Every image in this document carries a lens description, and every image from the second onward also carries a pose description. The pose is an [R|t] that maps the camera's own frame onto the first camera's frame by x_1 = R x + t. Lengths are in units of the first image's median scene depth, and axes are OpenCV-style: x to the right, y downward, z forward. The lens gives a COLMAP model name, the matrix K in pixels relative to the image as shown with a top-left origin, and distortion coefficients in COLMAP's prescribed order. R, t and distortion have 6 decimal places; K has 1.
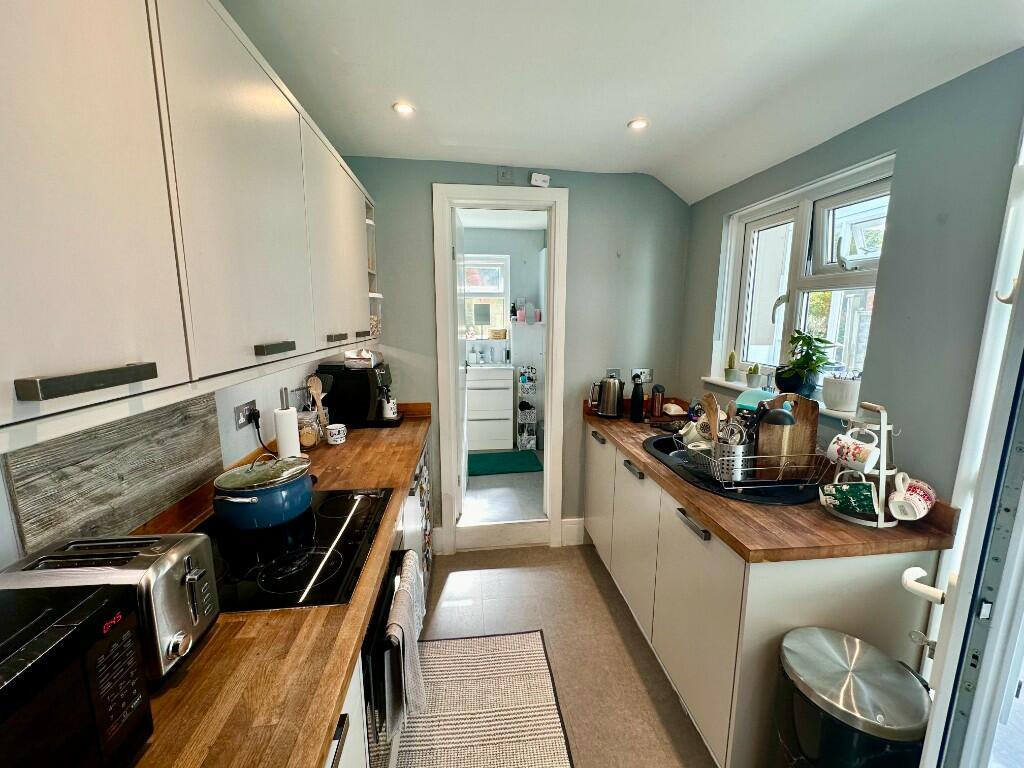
lens RADIAL K [[407.7, 0, 512.0], [0, 407.7, 384.0], [0, 0, 1]] dist [-0.000702, -0.000071]
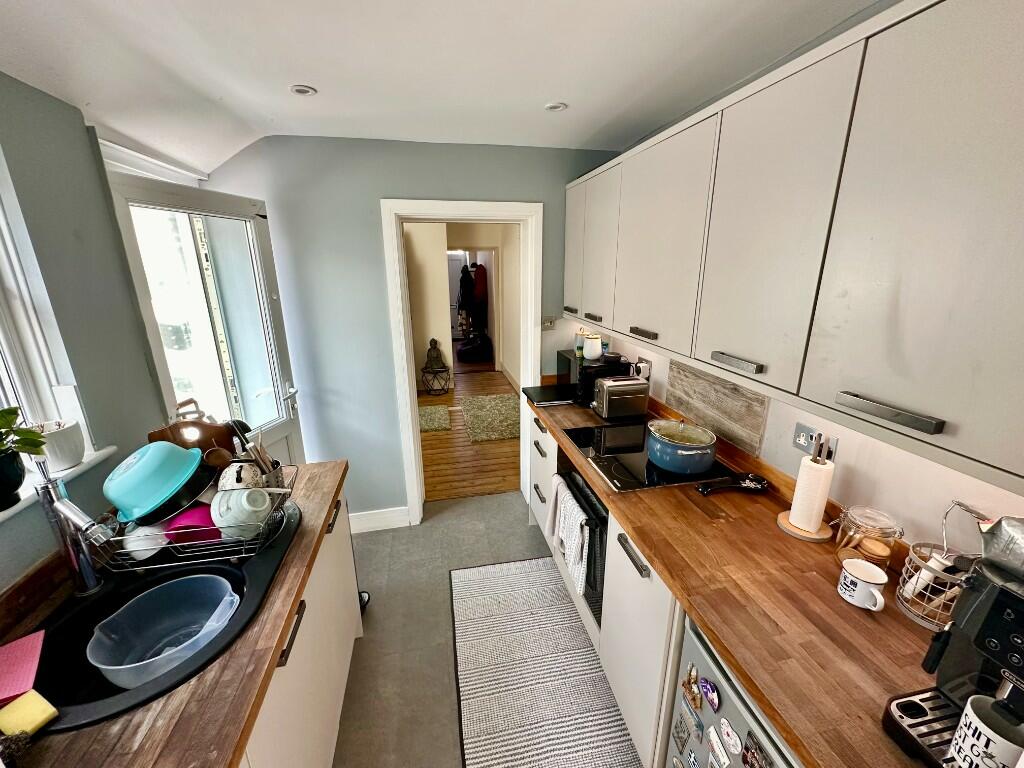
lens RADIAL K [[407.7, 0, 512.0], [0, 407.7, 384.0], [0, 0, 1]] dist [-0.000702, -0.000071]
pose [[-0.995877, 0.030483, -0.085437, 0.063722], [-0.009977, 0.899325, 0.437167, -0.576500], [0.090162, 0.436217, -0.895313, 2.375045]]
